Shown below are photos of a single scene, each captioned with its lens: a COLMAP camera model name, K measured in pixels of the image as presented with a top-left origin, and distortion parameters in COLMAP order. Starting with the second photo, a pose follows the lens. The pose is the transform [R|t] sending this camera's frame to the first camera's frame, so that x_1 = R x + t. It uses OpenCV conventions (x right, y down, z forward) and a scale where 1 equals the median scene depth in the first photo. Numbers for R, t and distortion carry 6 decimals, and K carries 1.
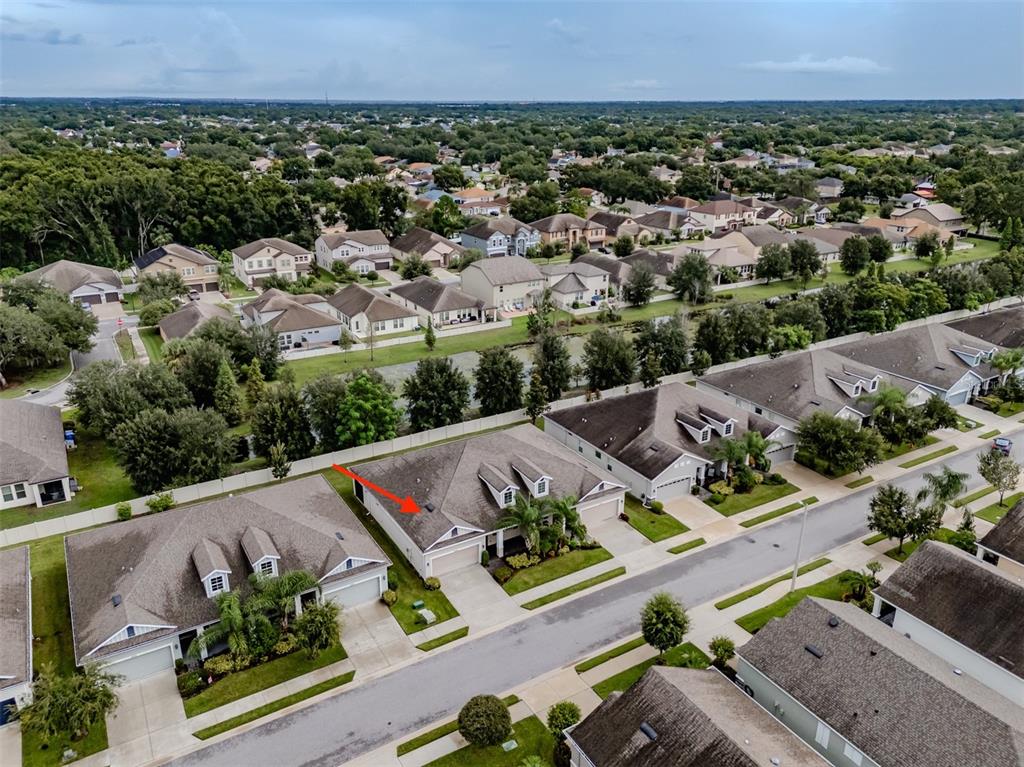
lens RADIAL K [[750.8, 0, 511.3], [0, 750.8, 373.4], [0, 0, 1]] dist [0.096287, -0.114510]
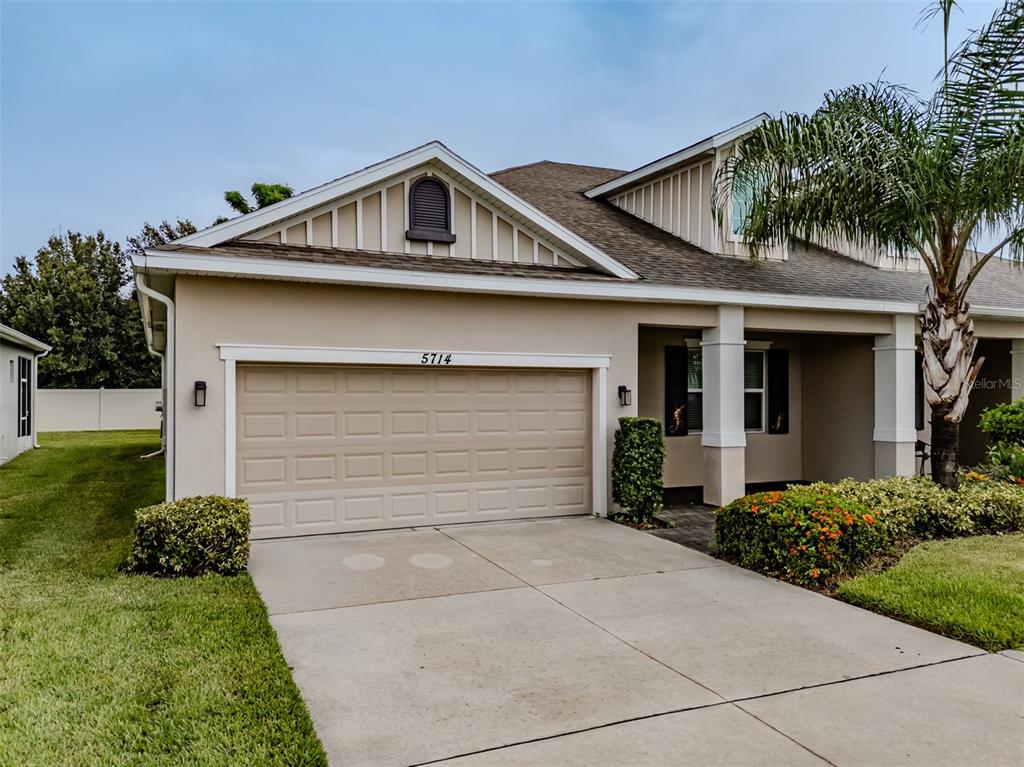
lens RADIAL K [[763.8, 0, 497.0], [0, 763.8, 395.6], [0, 0, 1]] dist [0.107312, -0.132849]
pose [[0.991356, -0.000625, -0.131196, -0.020135], [-0.043352, 0.942256, -0.332074, 0.133410], [0.123828, 0.334892, 0.934085, 0.401858]]
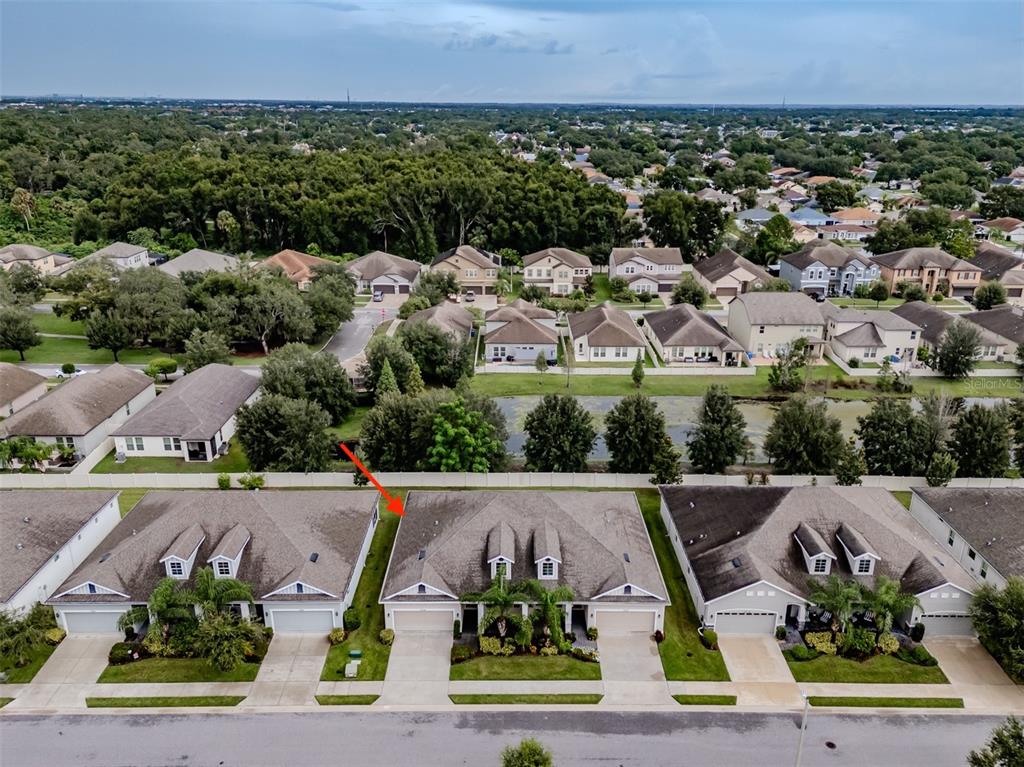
lens RADIAL K [[774.7, 0, 516.4], [0, 774.7, 420.7], [0, 0, 1]] dist [0.099261, -0.129948]
pose [[0.861561, 0.194816, -0.468786, 0.190408], [-0.177794, 0.980744, 0.080814, -0.037090], [0.475503, 0.013721, 0.879607, 0.108485]]
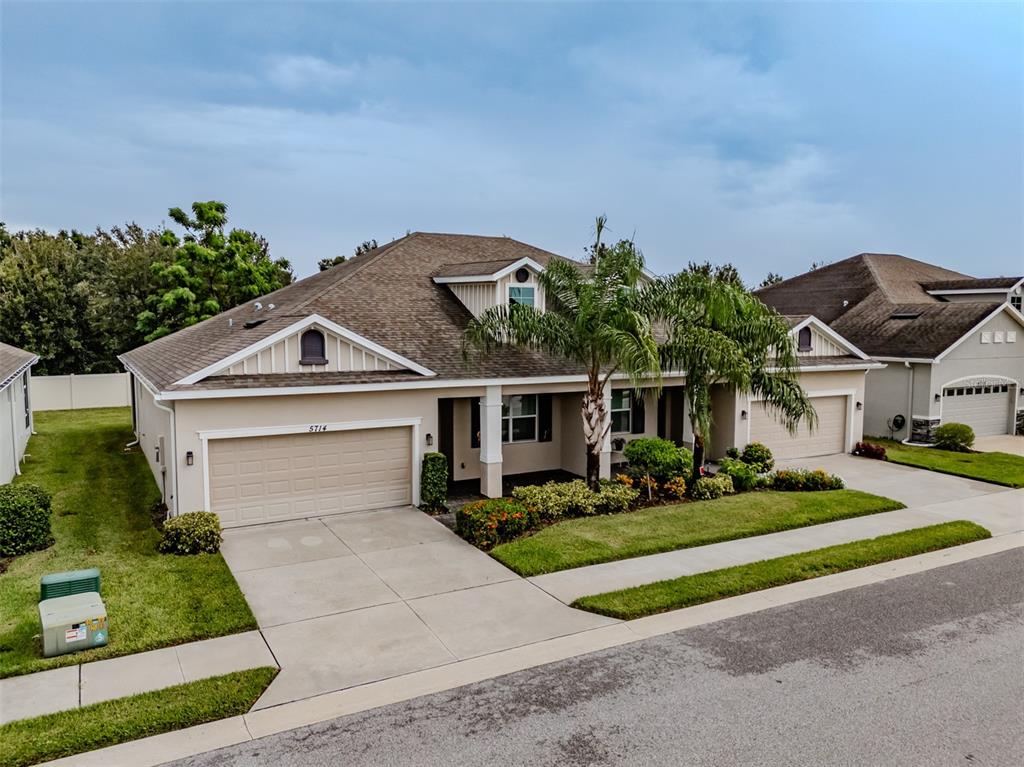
lens RADIAL K [[755.5, 0, 502.9], [0, 755.5, 392.3], [0, 0, 1]] dist [0.105748, -0.129207]
pose [[0.998904, 0.003637, -0.046668, 0.001168], [-0.014962, 0.969479, -0.244718, 0.132291], [0.044354, 0.245148, 0.968471, 0.344181]]
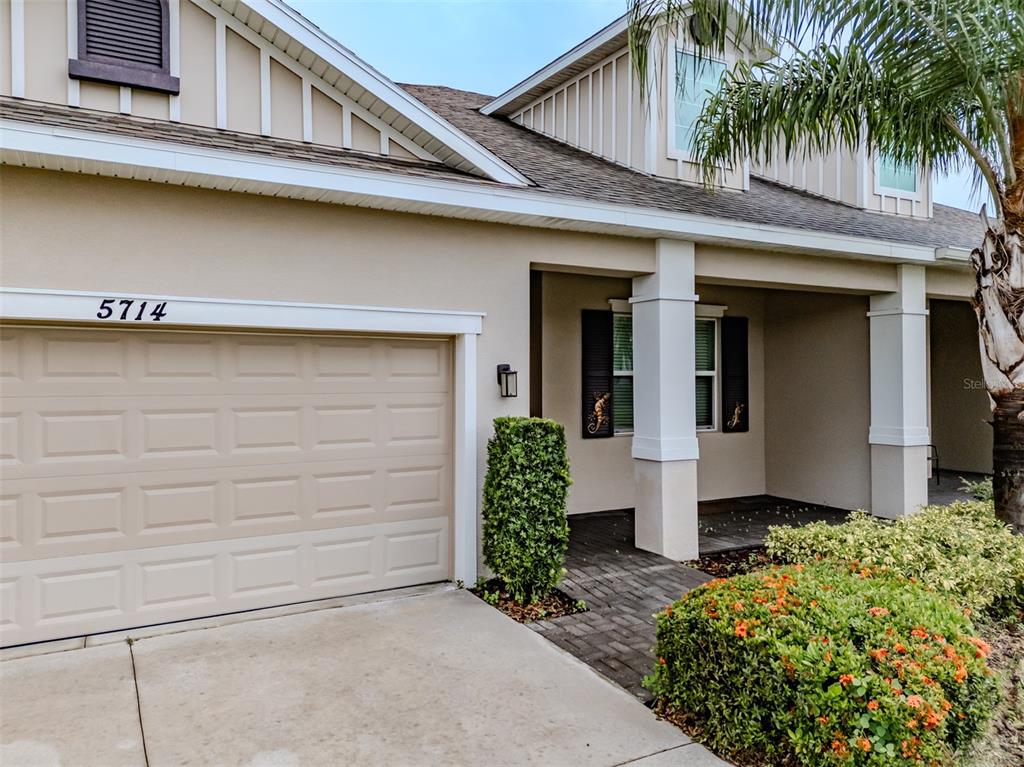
lens RADIAL K [[750.8, 0, 511.3], [0, 750.8, 373.4], [0, 0, 1]] dist [0.096287, -0.114510]
pose [[0.999359, -0.002929, -0.035685, -0.015806], [-0.009531, 0.938926, -0.343987, 0.122893], [0.034513, 0.344107, 0.938296, 0.431501]]
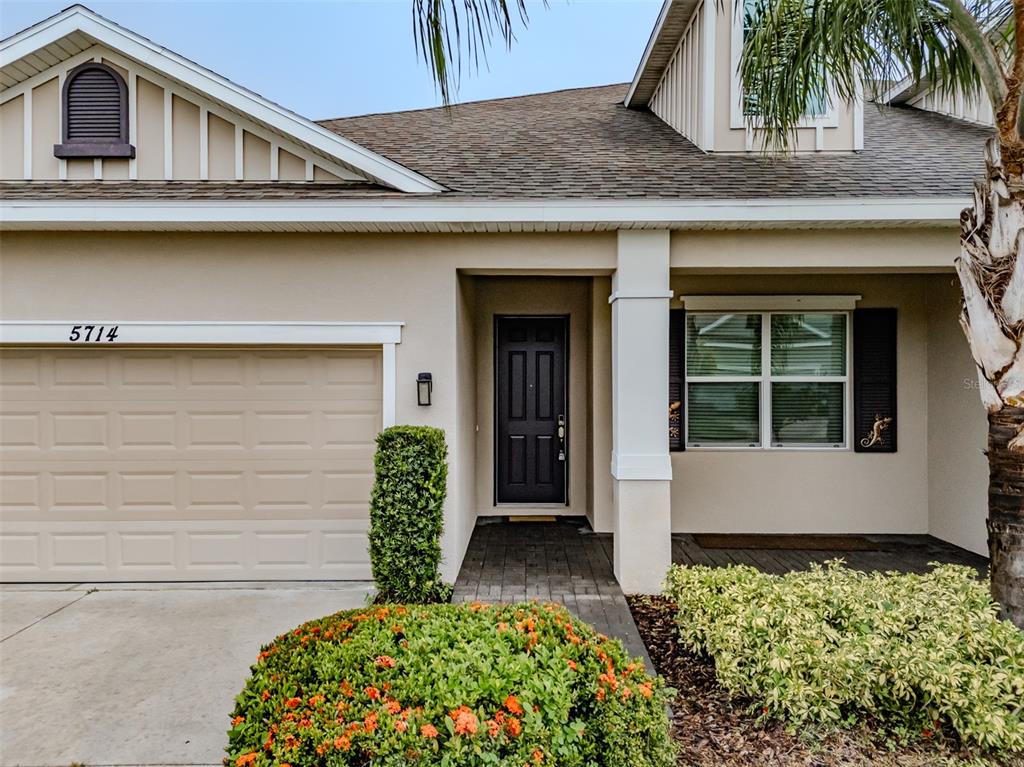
lens RADIAL K [[749.1, 0, 512.0], [0, 749.1, 383.5], [0, 0, 1]] dist [0.074219, -0.079069]
pose [[0.853203, -0.000738, -0.521578, 0.009263], [-0.173977, 0.942326, -0.285927, 0.119593], [0.491707, 0.334697, 0.803867, 0.439795]]
